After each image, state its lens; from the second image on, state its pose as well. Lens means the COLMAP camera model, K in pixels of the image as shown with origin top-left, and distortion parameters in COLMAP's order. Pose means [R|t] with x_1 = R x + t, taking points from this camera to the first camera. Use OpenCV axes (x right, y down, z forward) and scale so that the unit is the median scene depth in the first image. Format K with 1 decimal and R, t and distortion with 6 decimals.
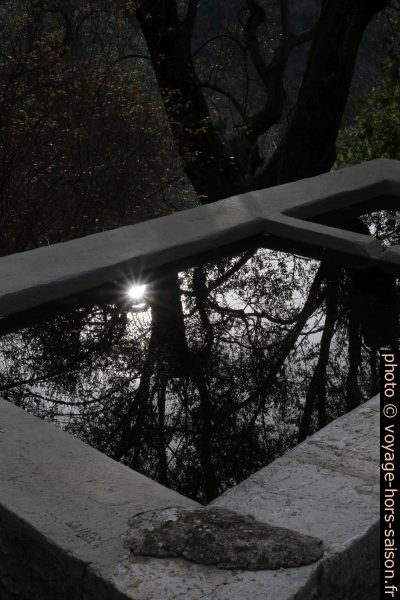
lens RADIAL K [[2040.5, 0, 200.0], [0, 2040.5, 300.0], [0, 0, 1]] dist [0.777763, 0.735814]
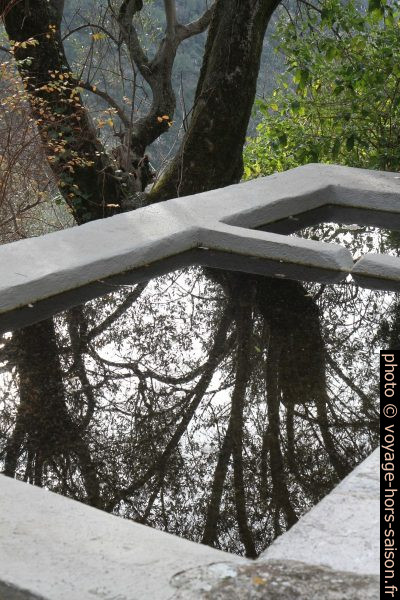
lens RADIAL K [[2040.5, 0, 200.0], [0, 2040.5, 300.0], [0, 0, 1]] dist [0.777763, 0.735814]
pose [[0.920767, -0.003534, 0.390098, -0.269111], [0.071111, 0.984726, -0.158925, 0.109917], [-0.383578, 0.174073, 0.906955, 0.278720]]
